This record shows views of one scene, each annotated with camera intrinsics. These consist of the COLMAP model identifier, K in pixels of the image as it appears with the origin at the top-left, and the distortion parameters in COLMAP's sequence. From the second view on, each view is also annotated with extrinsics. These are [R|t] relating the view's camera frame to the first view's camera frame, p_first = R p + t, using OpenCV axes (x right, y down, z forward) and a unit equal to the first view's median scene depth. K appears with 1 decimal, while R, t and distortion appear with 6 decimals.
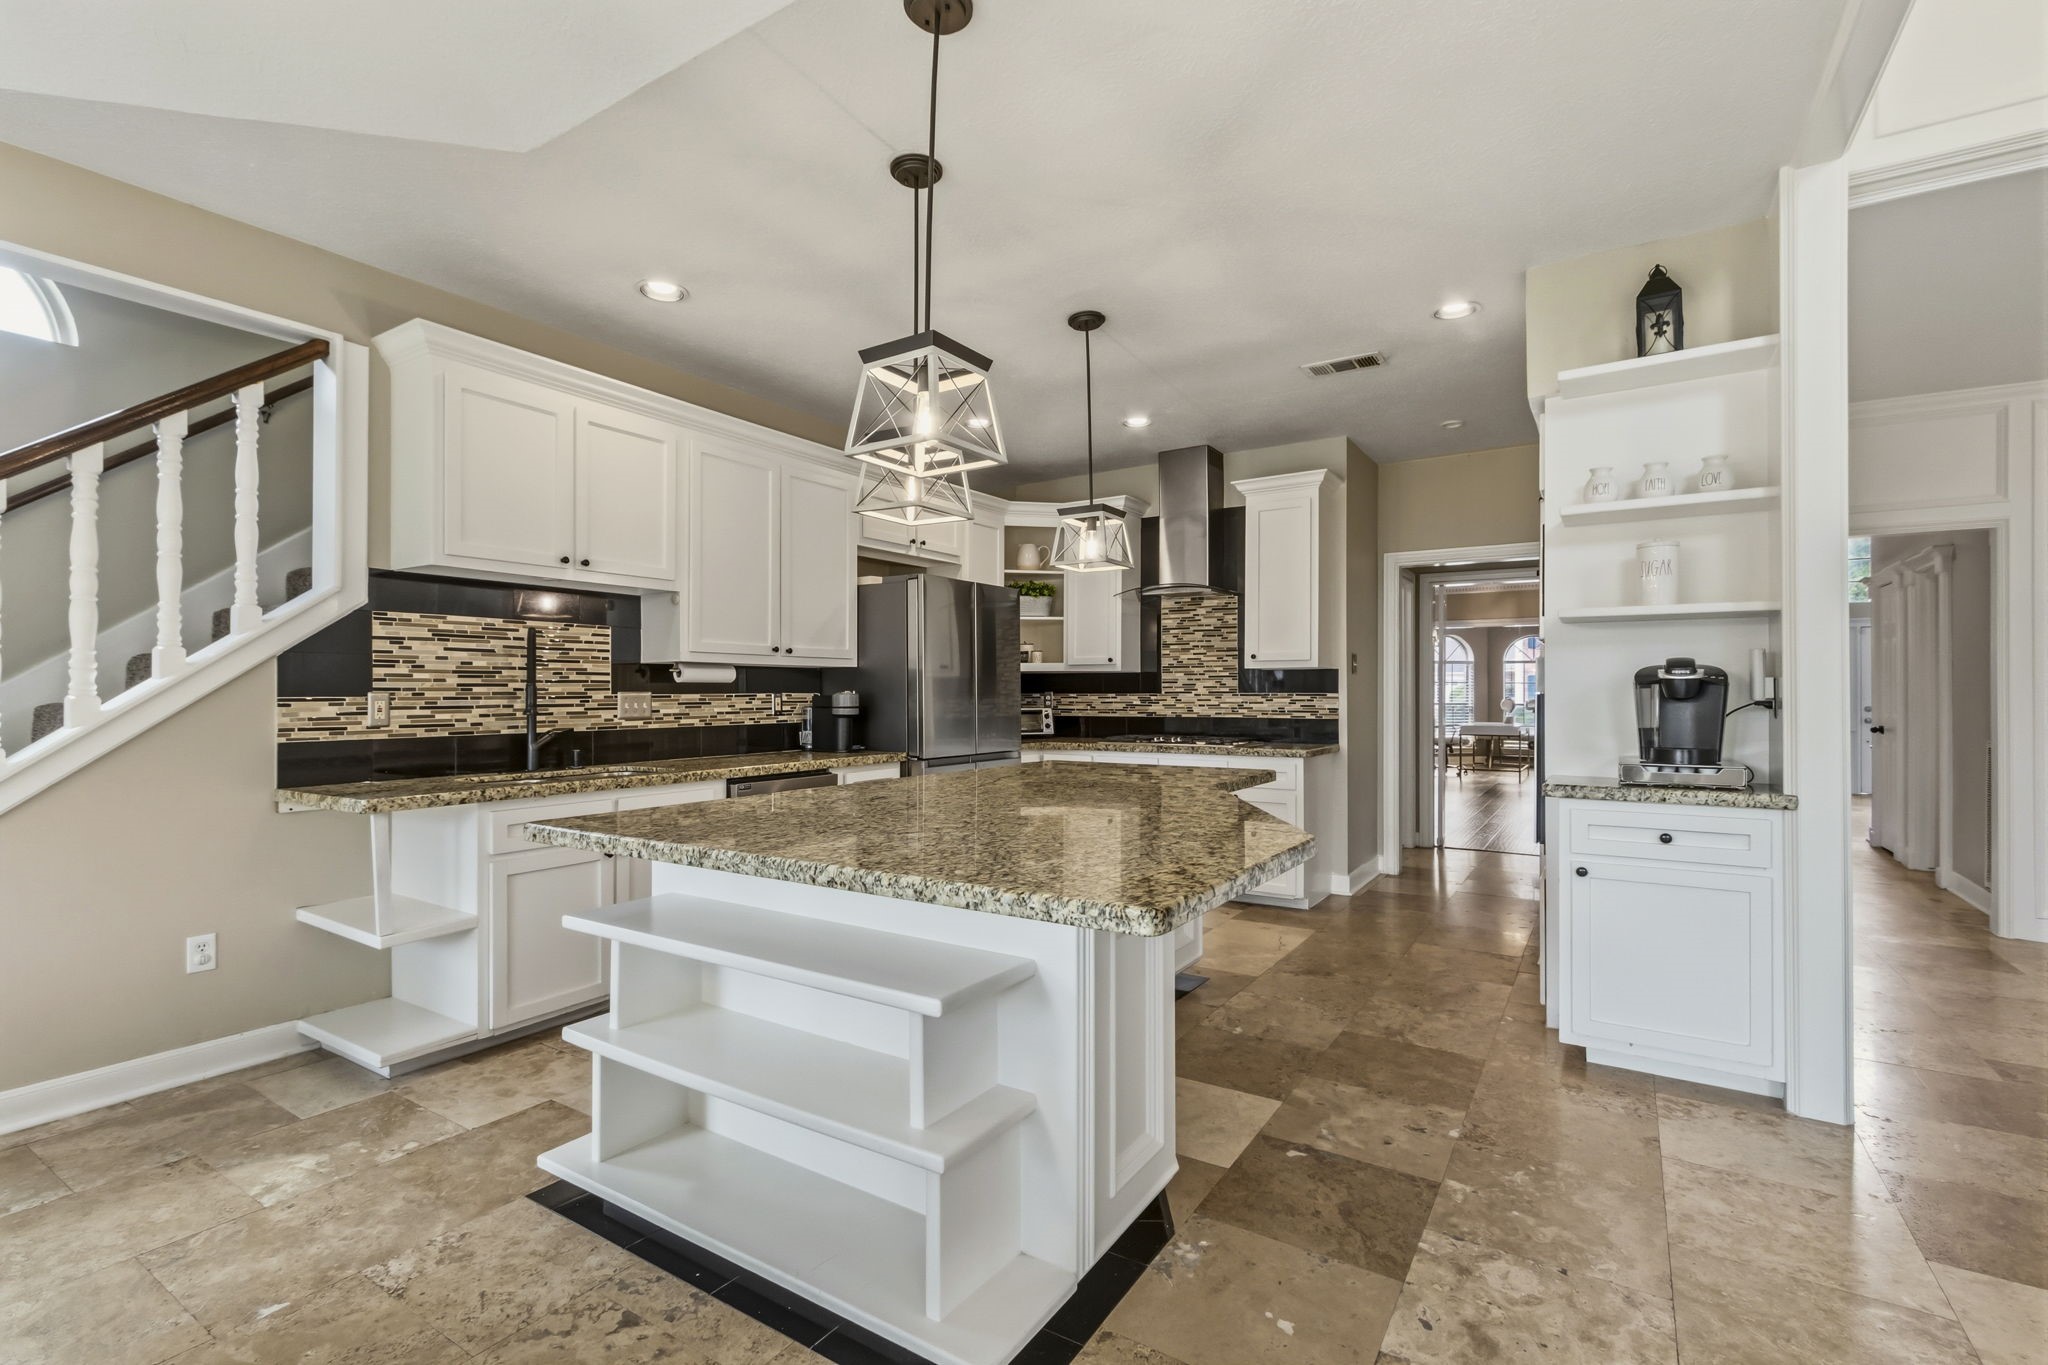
lens RADIAL K [[935.1, 0, 1026.3], [0, 935.1, 688.2], [0, 0, 1]] dist [-0.003526, -0.000194]
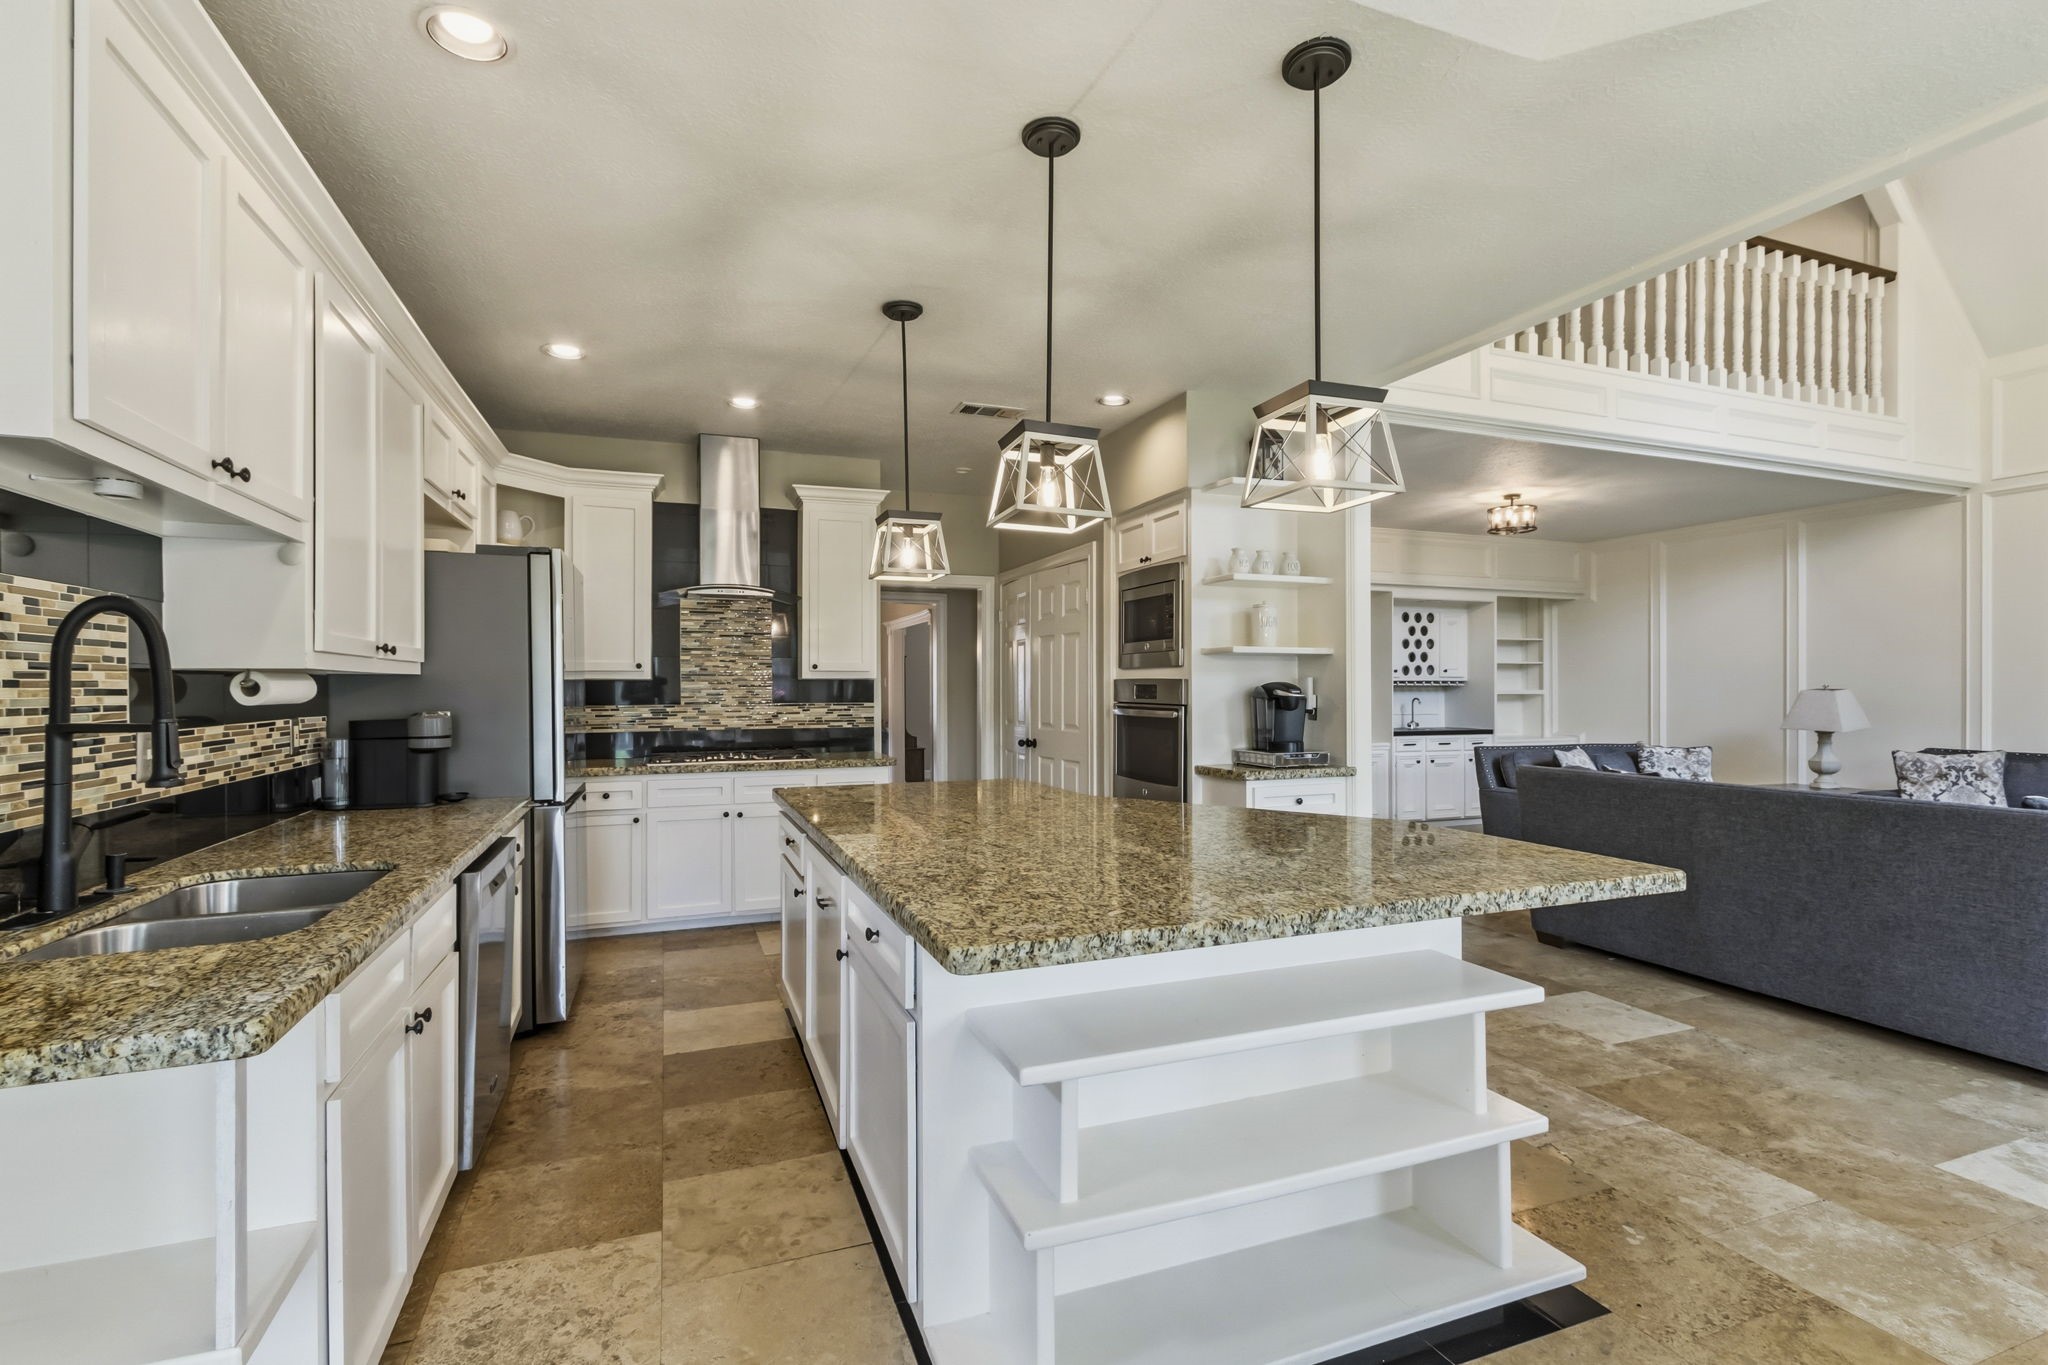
lens RADIAL K [[935.1, 0, 1026.3], [0, 935.1, 688.2], [0, 0, 1]] dist [-0.003526, -0.000194]
pose [[0.591575, -0.001740, 0.806248, -0.443740], [-0.001376, 0.999994, 0.003167, -0.015348], [-0.806249, -0.002983, 0.591569, 0.253949]]
